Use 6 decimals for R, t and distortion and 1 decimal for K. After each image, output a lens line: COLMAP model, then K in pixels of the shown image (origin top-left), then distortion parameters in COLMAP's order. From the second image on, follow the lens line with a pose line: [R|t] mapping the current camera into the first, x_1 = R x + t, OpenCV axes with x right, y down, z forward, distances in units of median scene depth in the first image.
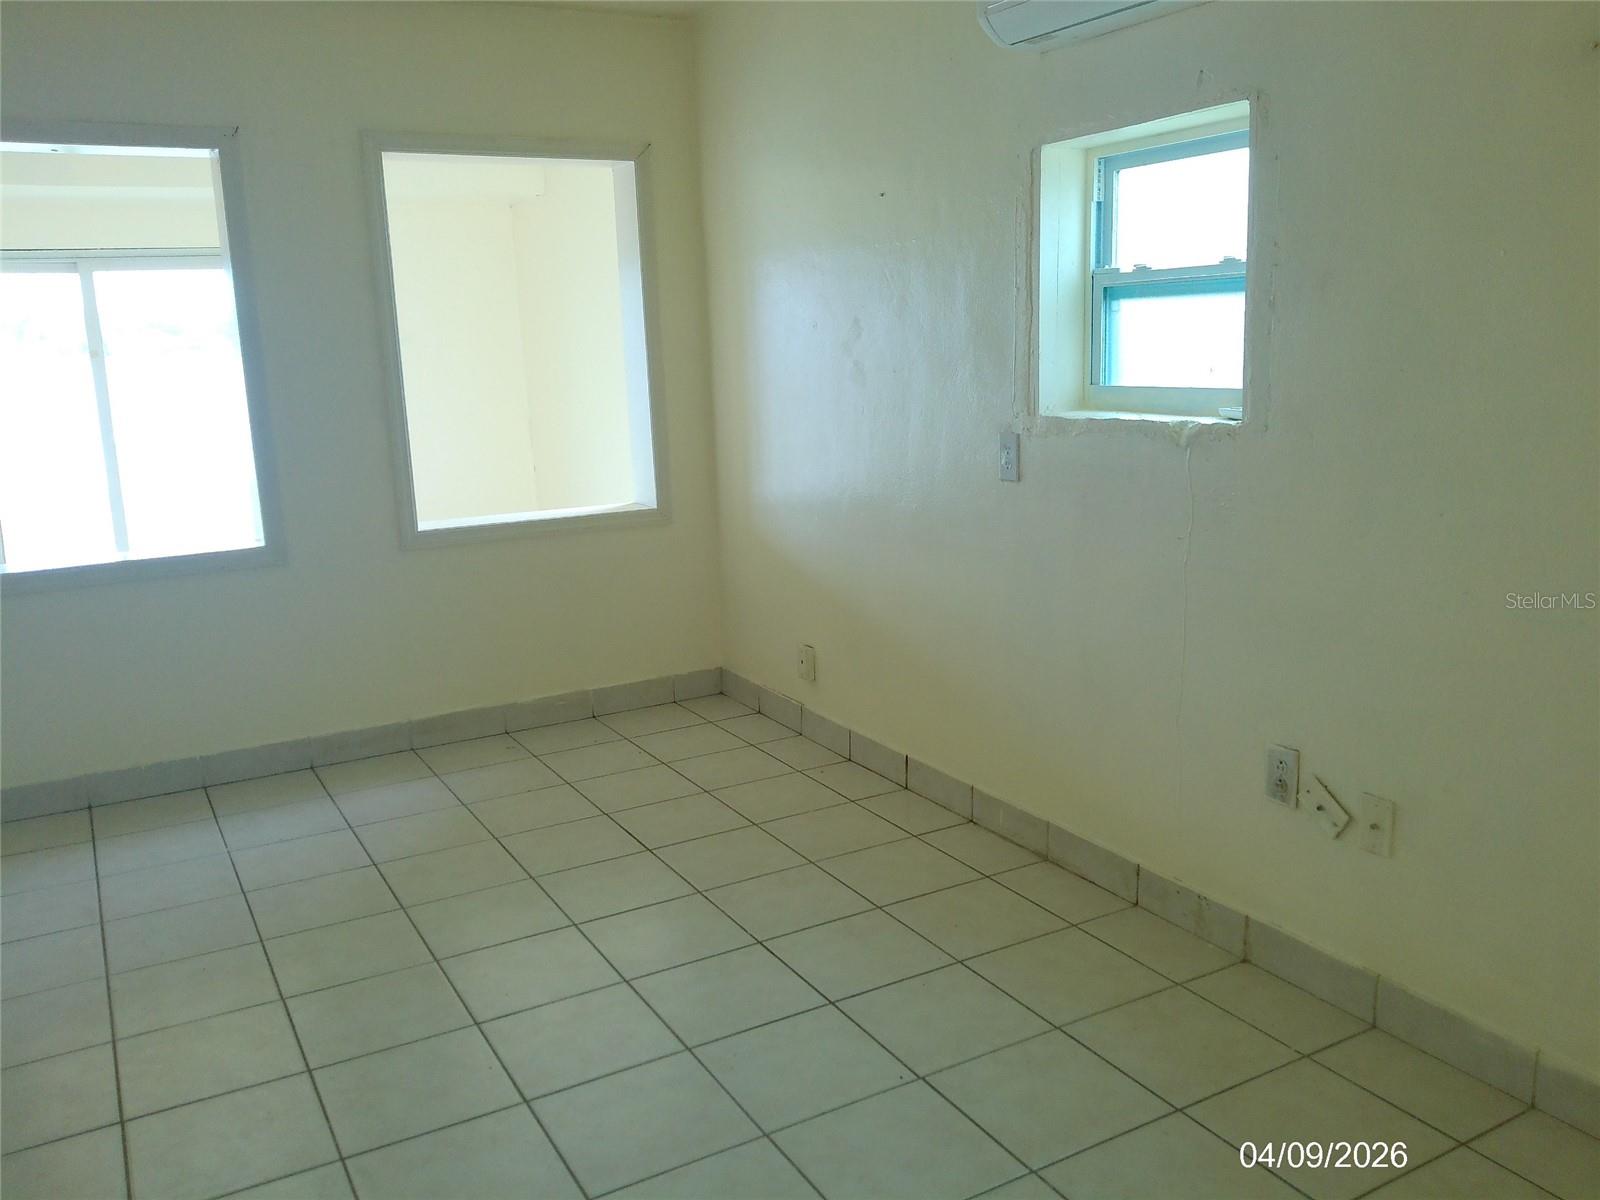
lens RADIAL K [[1326.9, 0, 797.8], [0, 1326.9, 569.1], [0, 0, 1]] dist [0.150859, -0.228306]
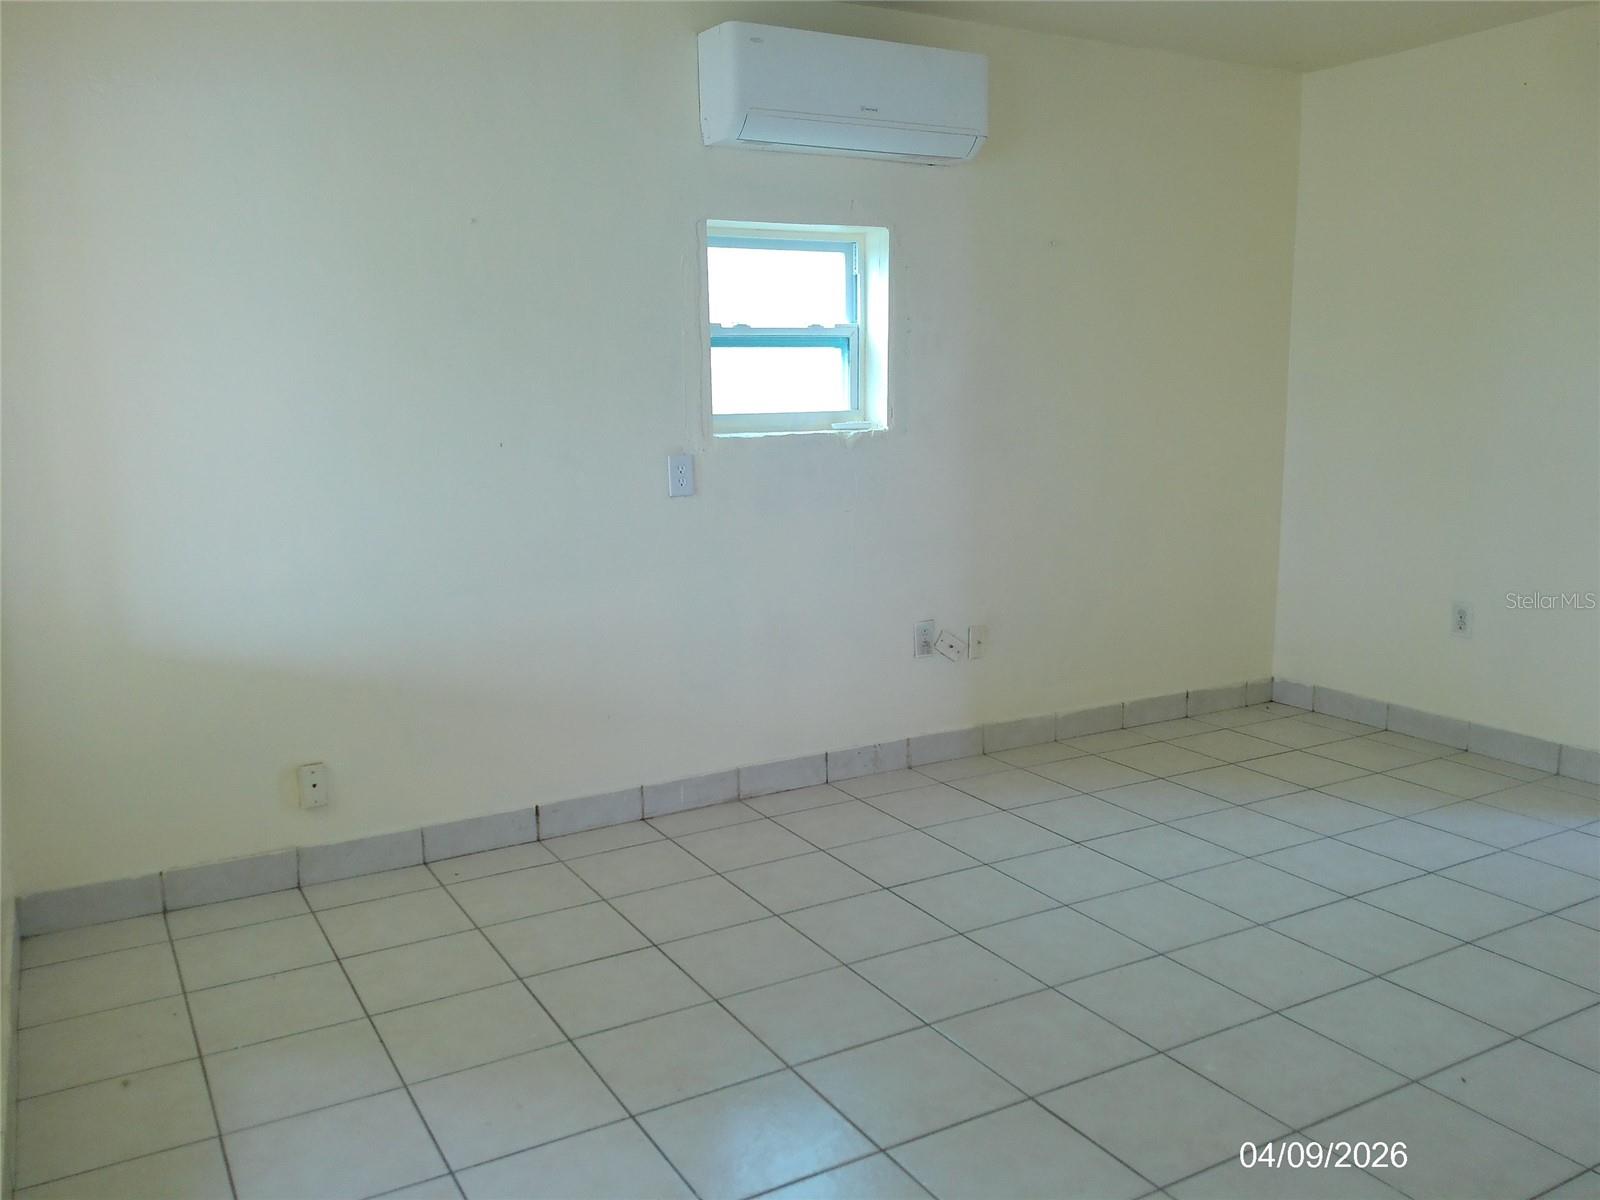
lens RADIAL K [[1326.9, 0, 797.8], [0, 1326.9, 569.1], [0, 0, 1]] dist [0.150859, -0.228306]
pose [[-0.006866, -0.111851, 0.993701, -1.109193], [0.193224, 0.974848, 0.111064, -0.125544], [-0.981131, 0.192770, 0.014919, 0.988638]]
